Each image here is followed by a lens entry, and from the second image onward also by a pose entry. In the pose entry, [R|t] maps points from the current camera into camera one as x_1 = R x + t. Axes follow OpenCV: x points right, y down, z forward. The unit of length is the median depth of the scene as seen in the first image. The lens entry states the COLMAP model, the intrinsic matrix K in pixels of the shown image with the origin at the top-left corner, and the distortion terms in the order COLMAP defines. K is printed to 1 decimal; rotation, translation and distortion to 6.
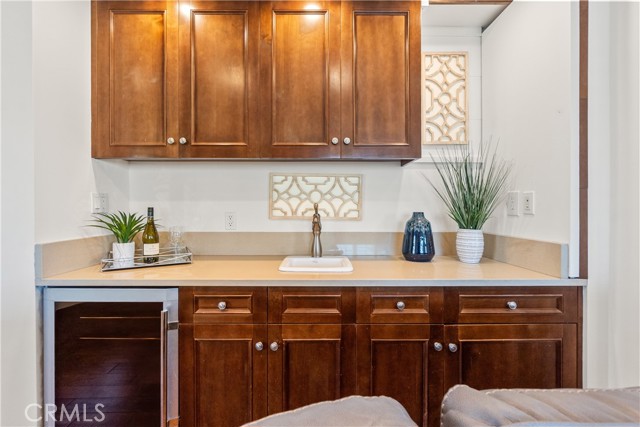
lens RADIAL K [[277.4, 0, 319.4], [0, 277.4, 210.7], [0, 0, 1]] dist [-0.000702, -0.000011]
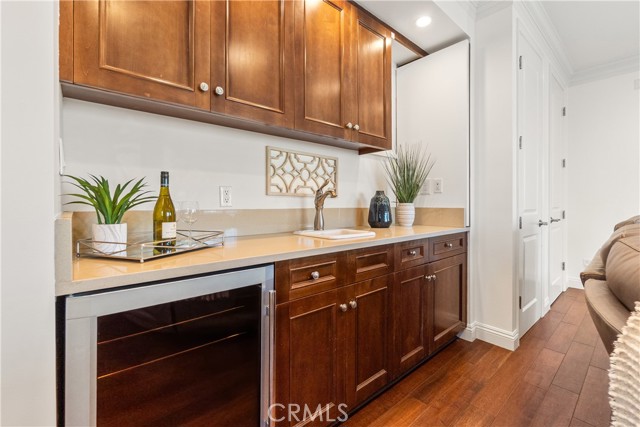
lens RADIAL K [[277.4, 0, 307.4], [0, 277.4, 206.1], [0, 0, 1]] dist [-0.000702, -0.000011]
pose [[0.768971, -0.004610, 0.639266, -0.759727], [0.004840, 0.999987, 0.001390, 0.075484], [-0.639265, 0.002025, 0.768984, 0.209145]]
